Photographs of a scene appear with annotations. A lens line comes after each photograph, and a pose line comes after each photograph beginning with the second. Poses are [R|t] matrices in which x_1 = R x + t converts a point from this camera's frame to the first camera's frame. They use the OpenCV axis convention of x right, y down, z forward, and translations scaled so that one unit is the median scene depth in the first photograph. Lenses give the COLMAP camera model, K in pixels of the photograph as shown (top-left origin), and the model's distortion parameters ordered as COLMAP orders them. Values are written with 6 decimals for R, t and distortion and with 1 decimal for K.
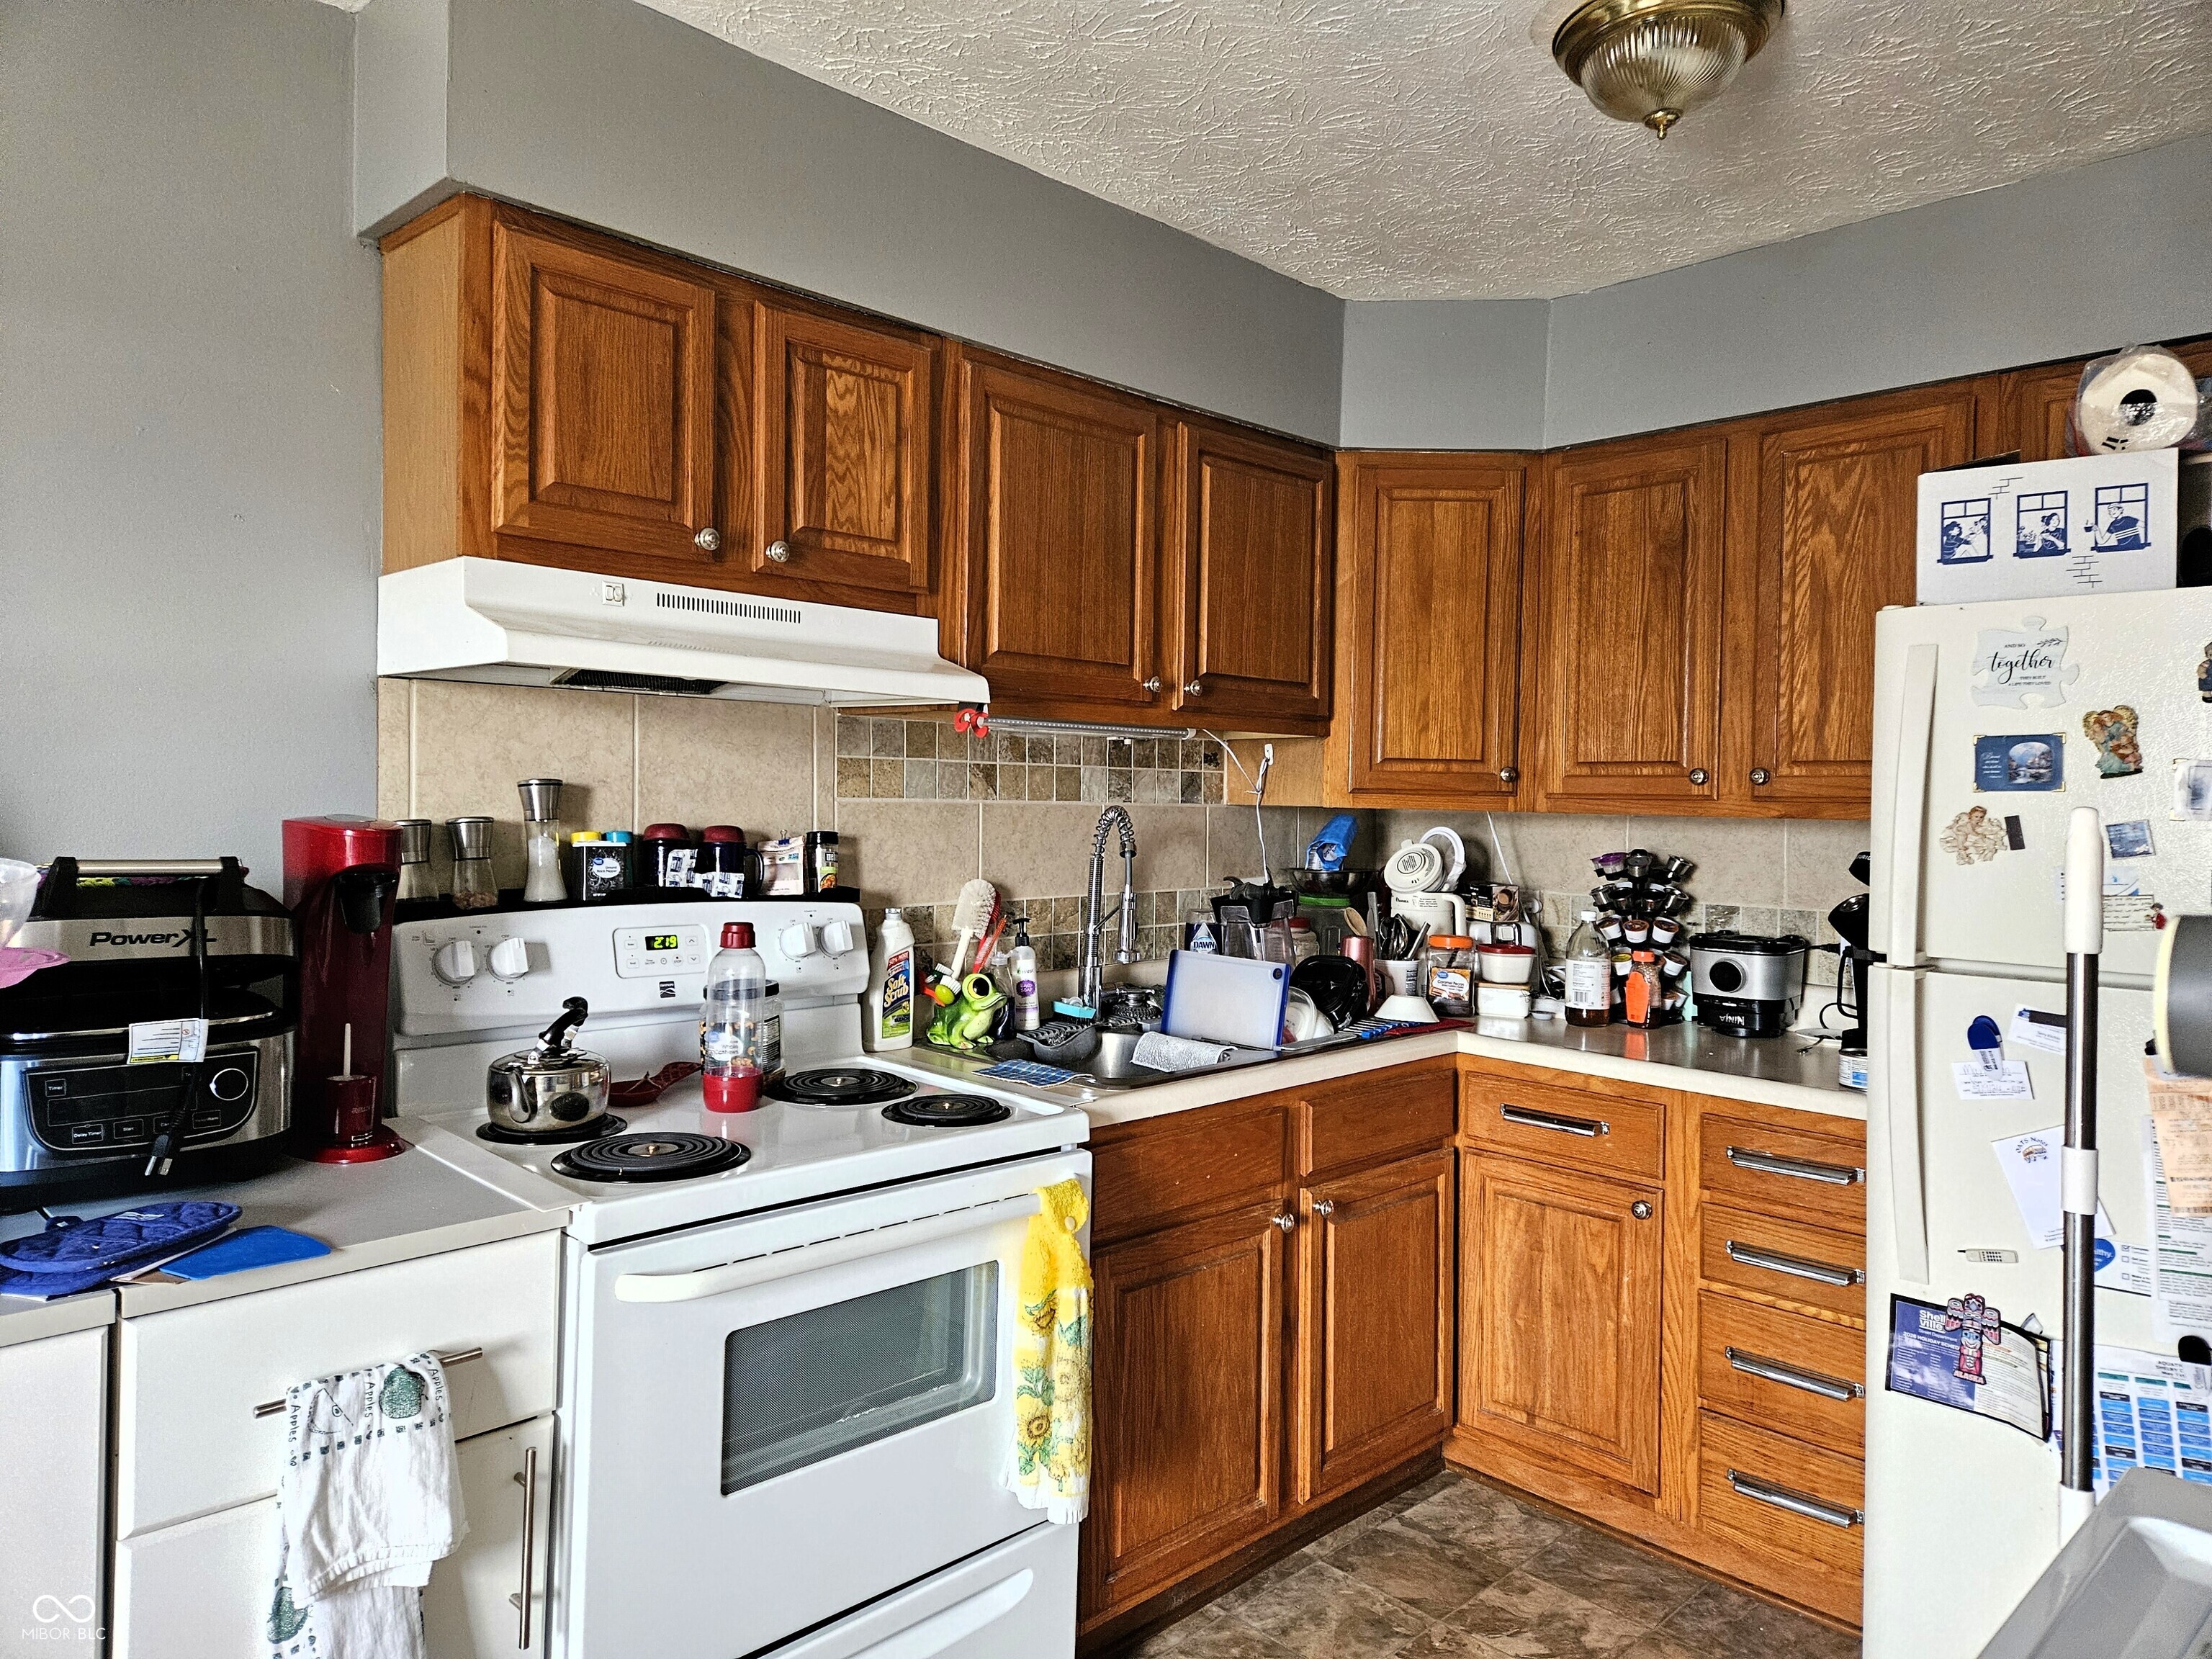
lens RADIAL K [[1465.1, 0, 1083.8], [0, 1465.1, 812.3], [0, 0, 1]] dist [0.082201, -0.067426]
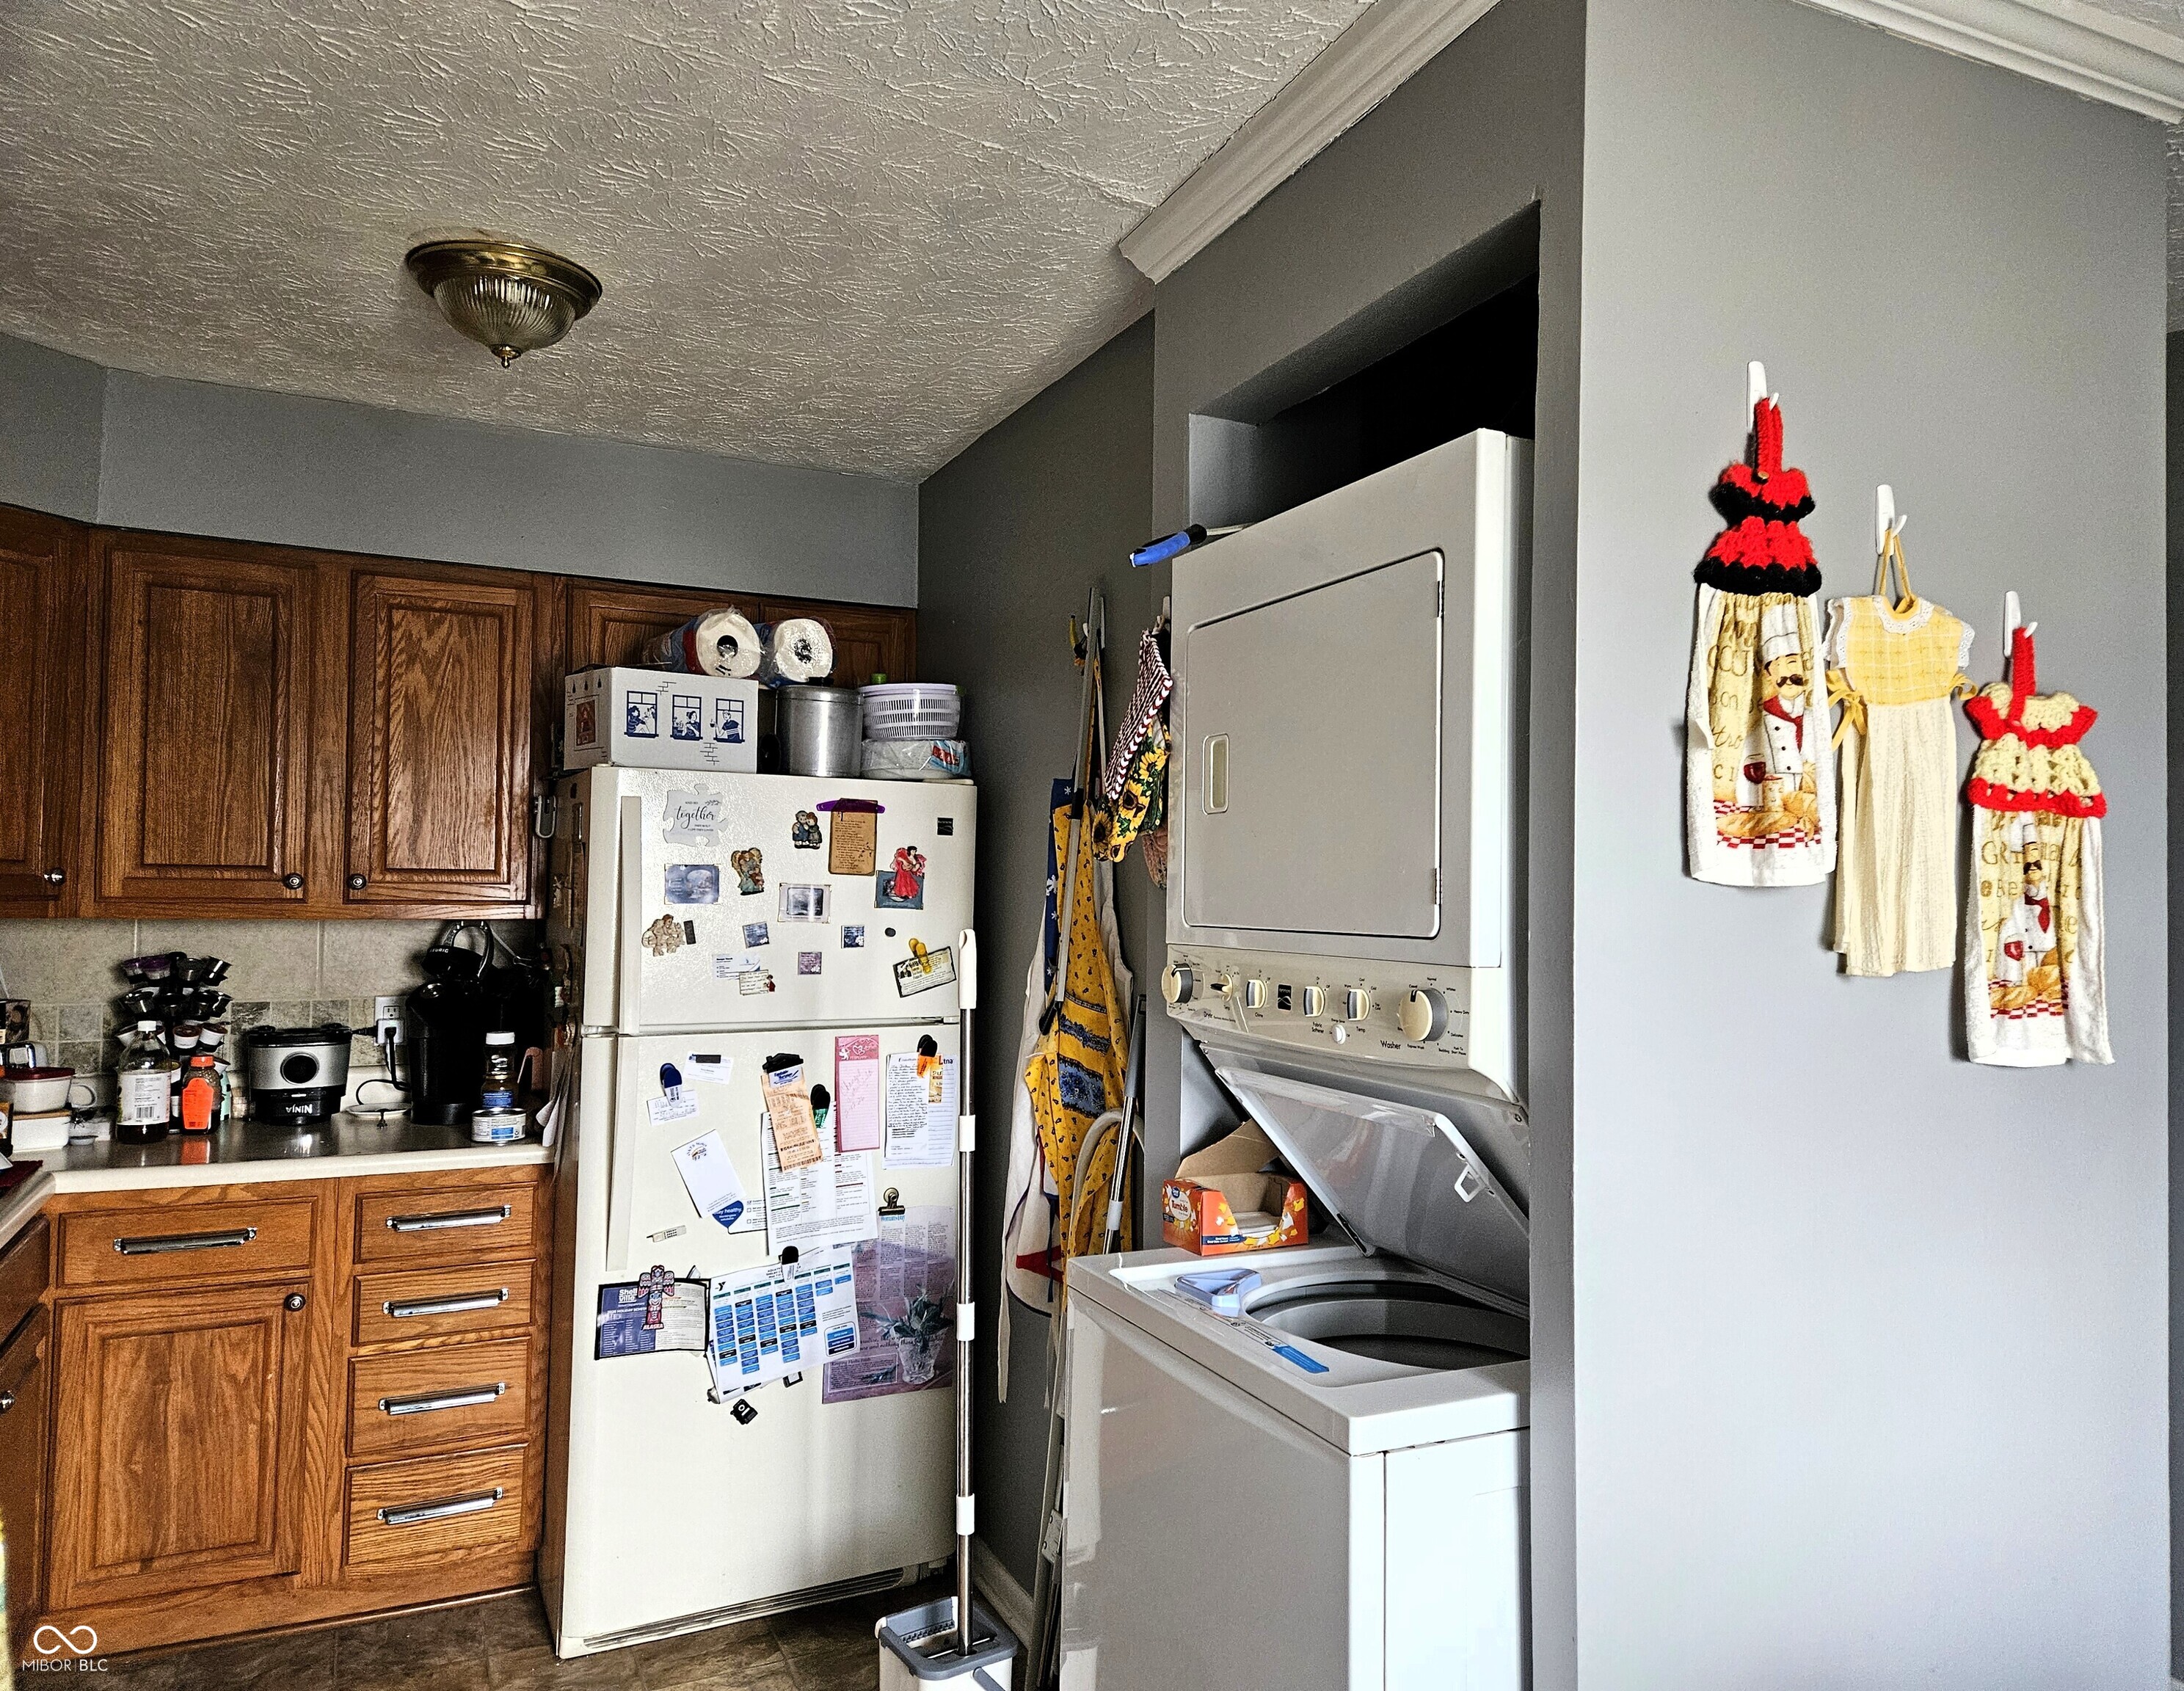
lens RADIAL K [[1495.9, 0, 1133.1], [0, 1495.9, 845.7], [0, 0, 1]] dist [0.082593, -0.063500]
pose [[0.311235, 0.013146, 0.950242, -0.470898], [0.000952, 0.999900, -0.014145, -0.036848], [-0.950333, 0.005307, 0.311191, 0.108535]]
